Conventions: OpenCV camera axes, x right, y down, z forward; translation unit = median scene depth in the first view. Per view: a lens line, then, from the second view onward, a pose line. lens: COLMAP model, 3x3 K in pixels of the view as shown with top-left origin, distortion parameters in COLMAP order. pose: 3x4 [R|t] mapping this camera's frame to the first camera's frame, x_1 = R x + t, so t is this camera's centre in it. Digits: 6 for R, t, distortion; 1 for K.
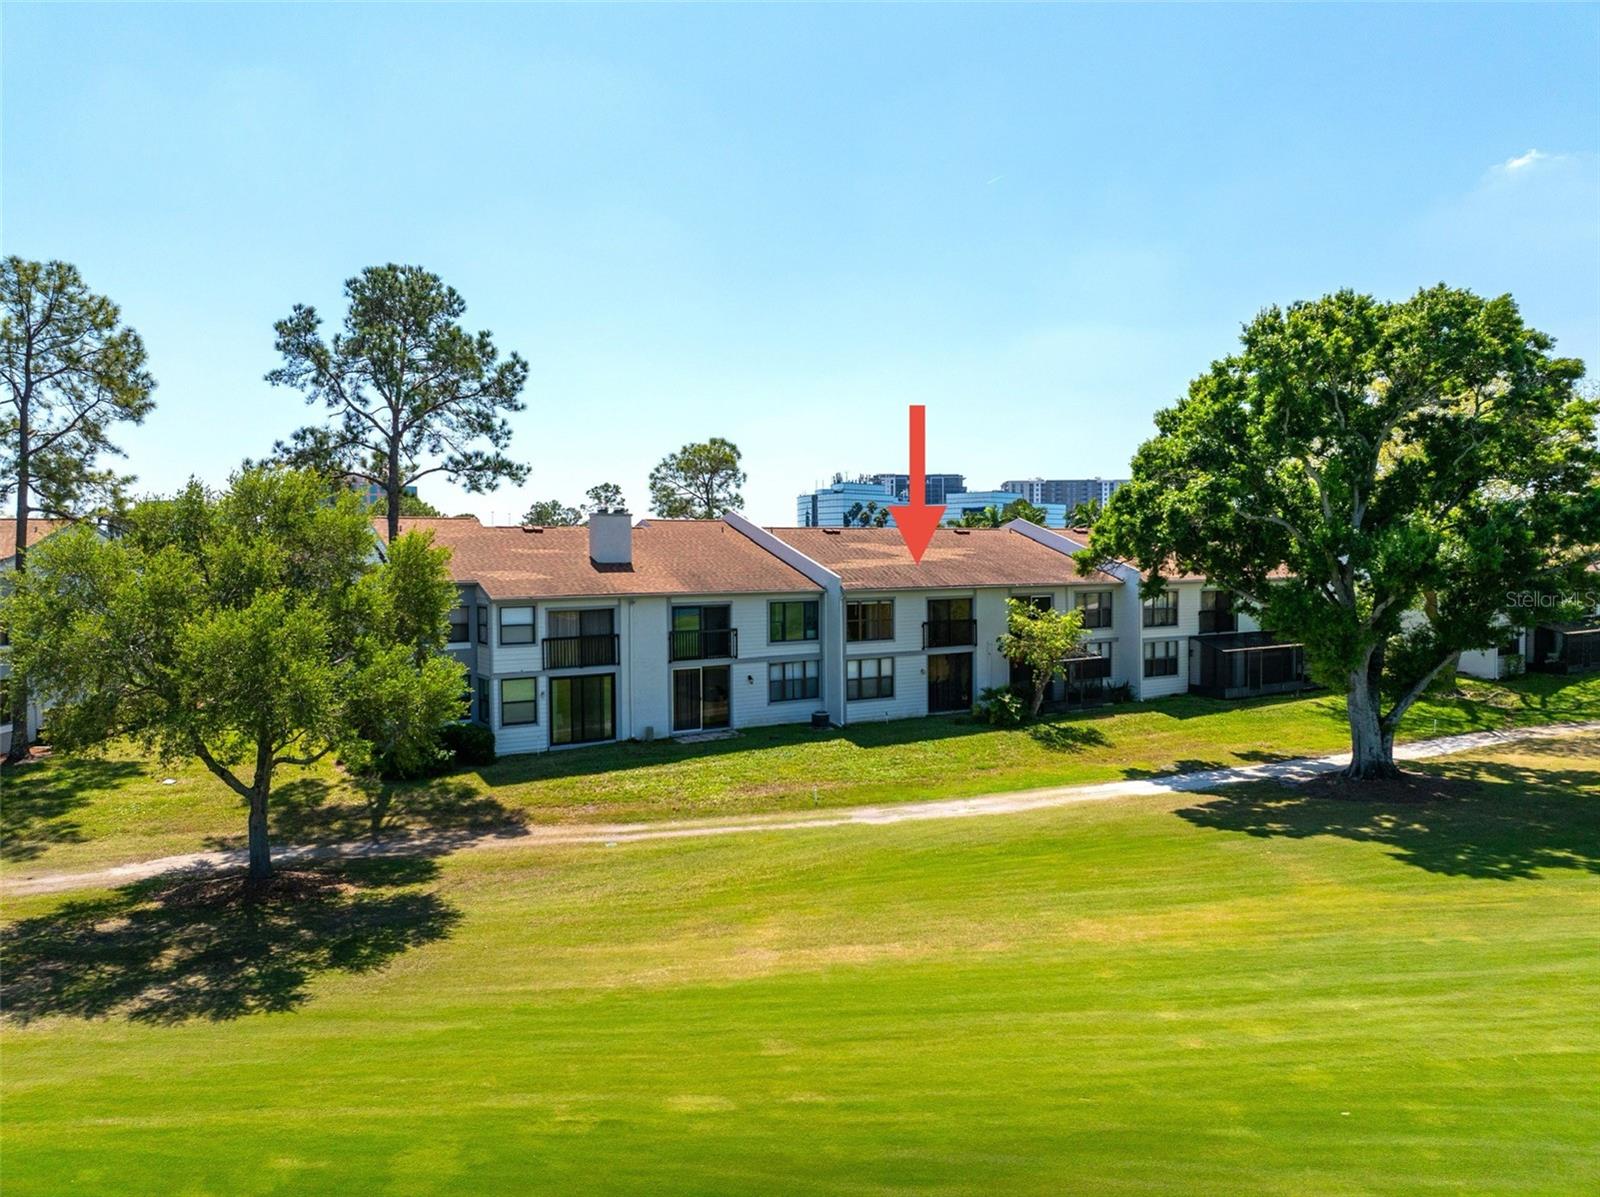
lens RADIAL K [[1128.4, 0, 803.3], [0, 1128.4, 597.6], [0, 0, 1]] dist [-0.045012, 0.008702]
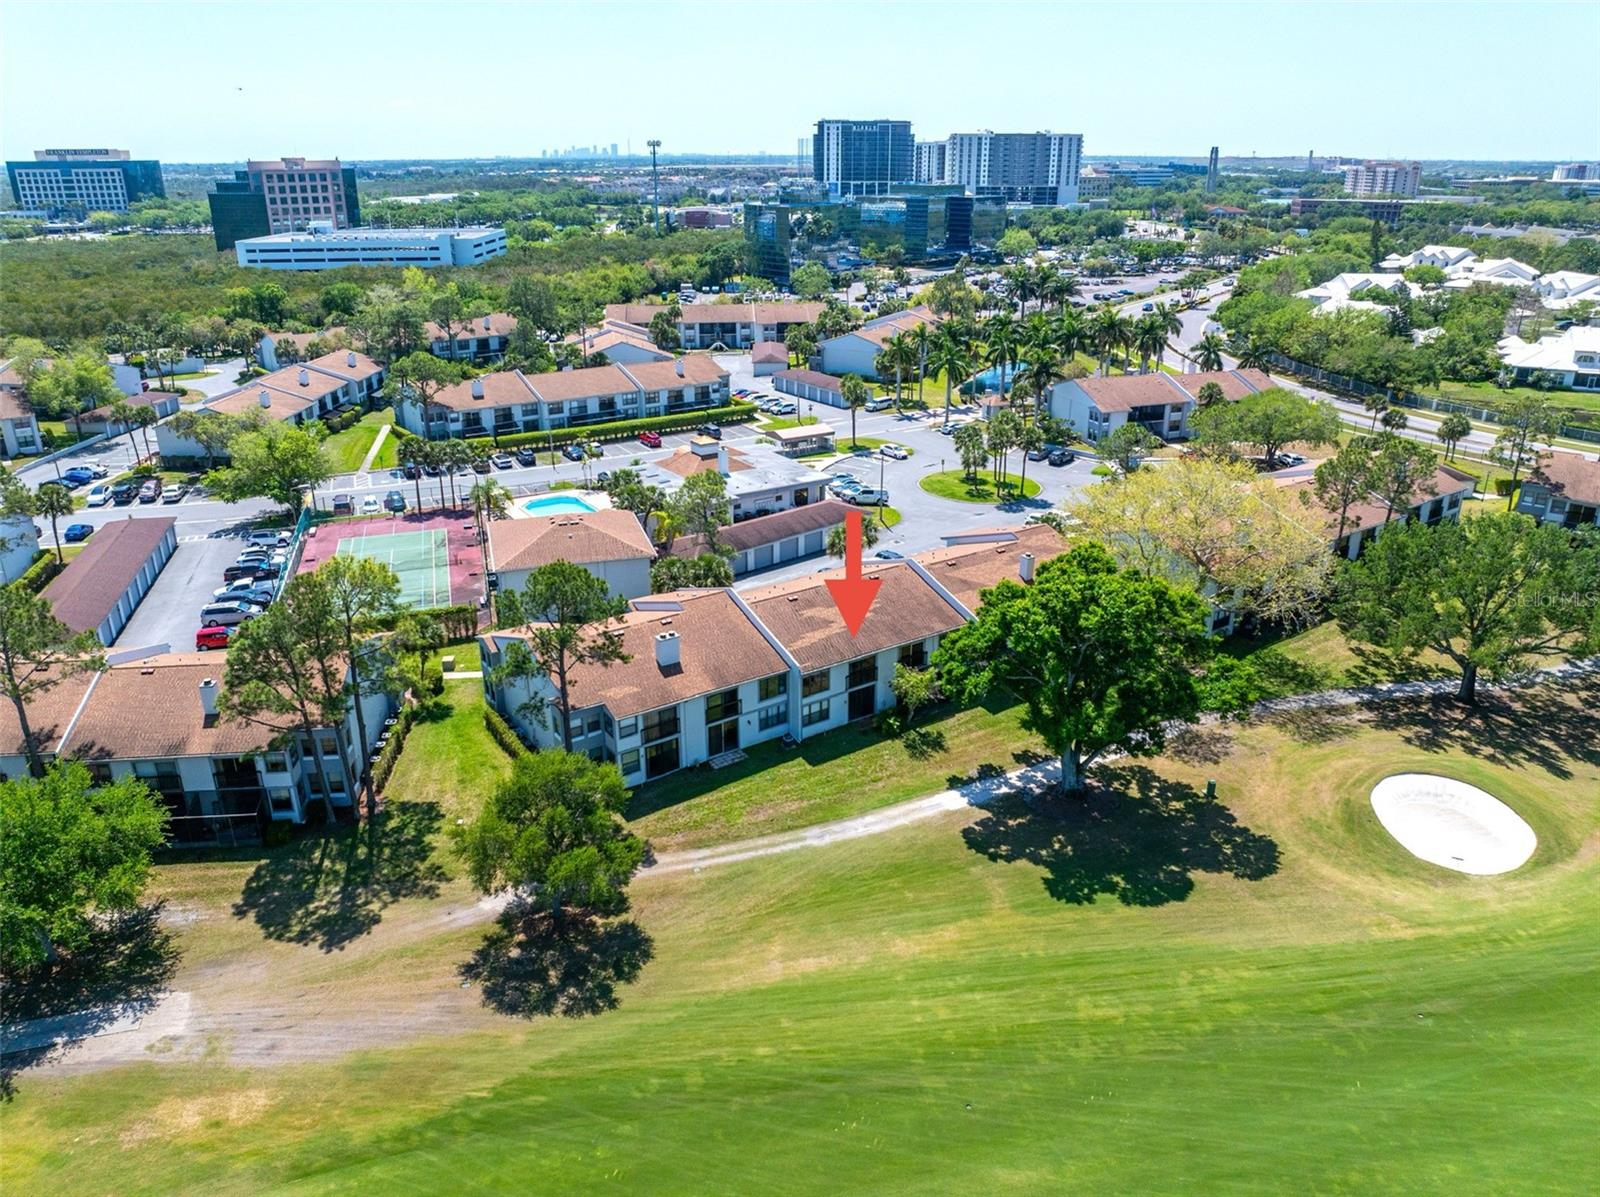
lens RADIAL K [[1128.4, 0, 803.3], [0, 1128.4, 597.6], [0, 0, 1]] dist [-0.045012, 0.008702]
pose [[0.998781, -0.015283, 0.046940, -0.071285], [-0.001317, 0.942279, 0.334826, -1.212571], [-0.049347, -0.334479, 0.941110, -1.064848]]
